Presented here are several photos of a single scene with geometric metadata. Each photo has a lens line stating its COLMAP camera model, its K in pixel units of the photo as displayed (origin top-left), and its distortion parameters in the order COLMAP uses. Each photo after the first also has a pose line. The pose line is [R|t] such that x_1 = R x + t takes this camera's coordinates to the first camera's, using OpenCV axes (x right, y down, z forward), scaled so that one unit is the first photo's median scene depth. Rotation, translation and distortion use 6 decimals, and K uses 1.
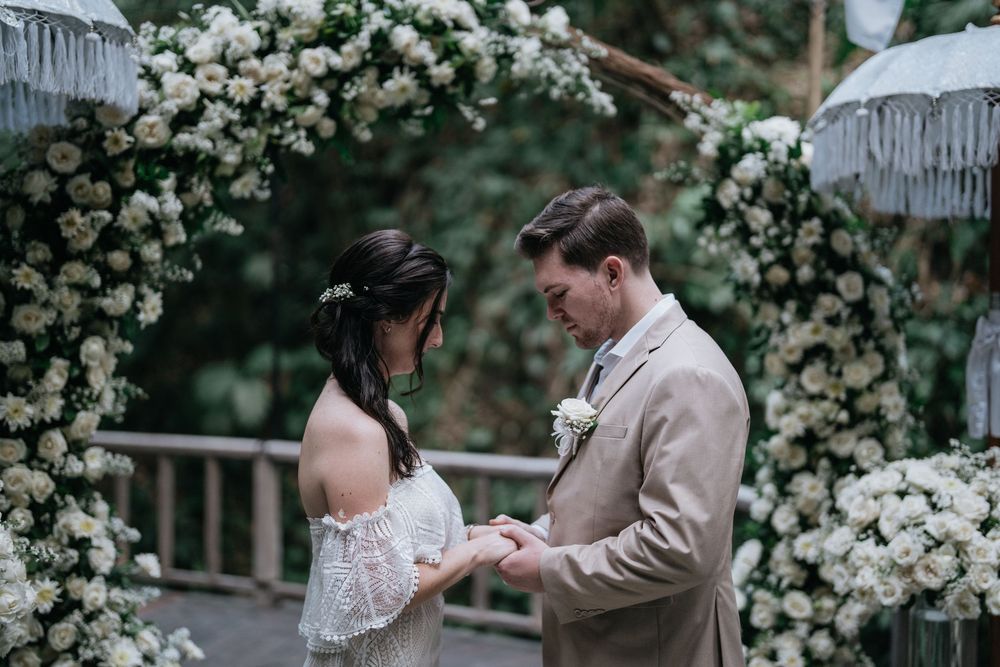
lens RADIAL K [[1426.9, 0, 500.0], [0, 1426.9, 333.5], [0, 0, 1]] dist [-0.119417, 1.208869]
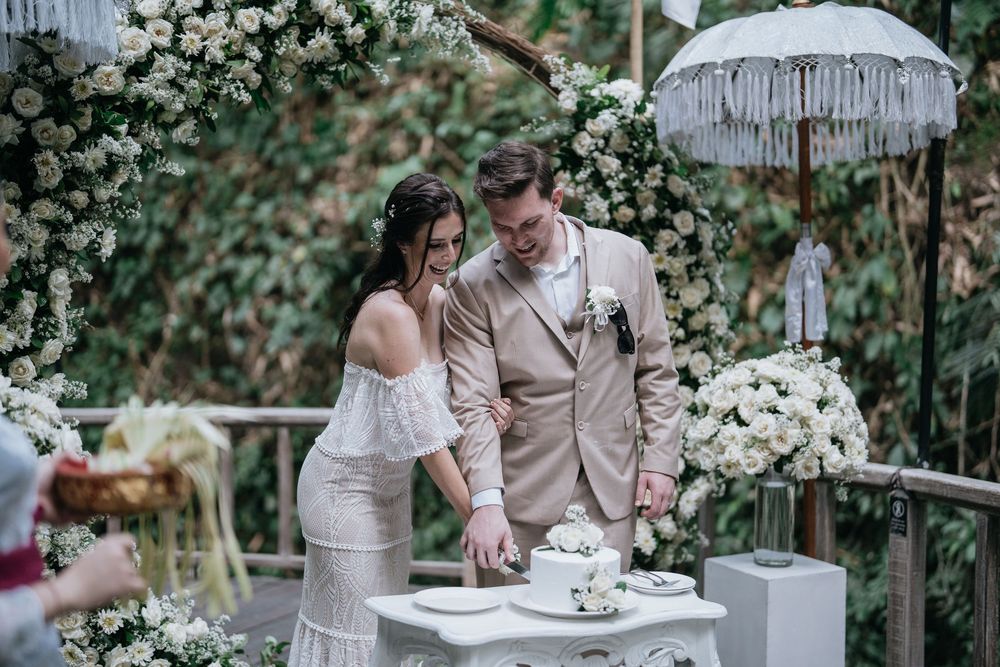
lens RADIAL K [[1473.7, 0, 492.0], [0, 1473.7, 337.8], [0, 0, 1]] dist [-0.043544, 0.924968]
pose [[0.968355, -0.030944, 0.247651, -0.239704], [0.029284, 0.999517, 0.010383, 0.050466], [-0.247853, -0.002802, 0.968794, -0.164320]]
